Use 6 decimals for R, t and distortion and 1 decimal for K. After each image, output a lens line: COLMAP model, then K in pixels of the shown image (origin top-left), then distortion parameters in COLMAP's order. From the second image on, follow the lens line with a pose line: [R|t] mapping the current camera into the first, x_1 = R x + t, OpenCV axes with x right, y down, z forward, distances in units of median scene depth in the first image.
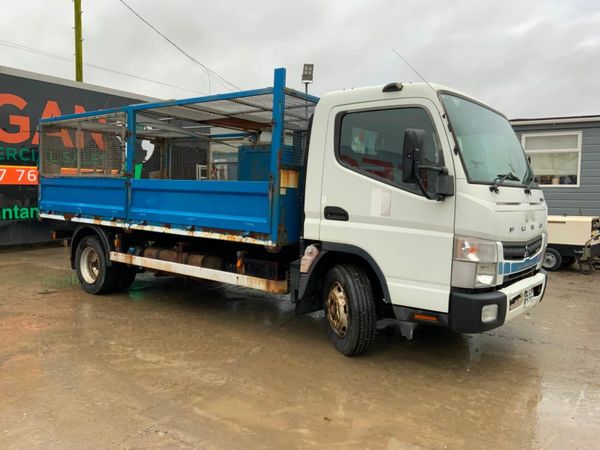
lens RADIAL K [[502.5, 0, 296.3], [0, 502.5, 220.3], [0, 0, 1]] dist [0.046768, -0.049606]
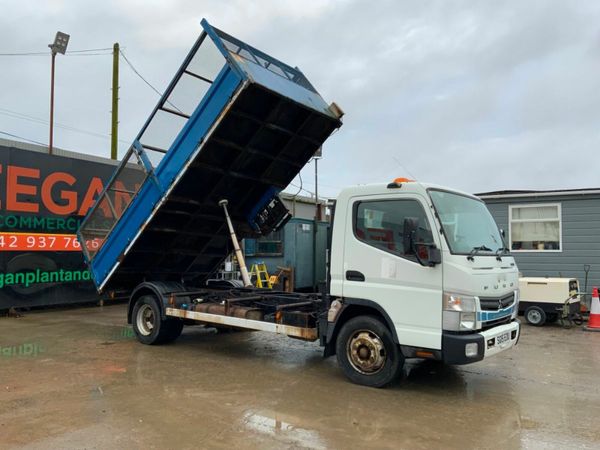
lens RADIAL K [[502.5, 0, 291.6], [0, 502.5, 214.9], [0, 0, 1]] dist [0.046768, -0.049606]
pose [[0.999879, -0.004178, -0.014987, -0.063346], [0.002162, 0.991236, -0.132085, 0.001953], [0.015407, 0.132037, 0.991125, -0.321027]]
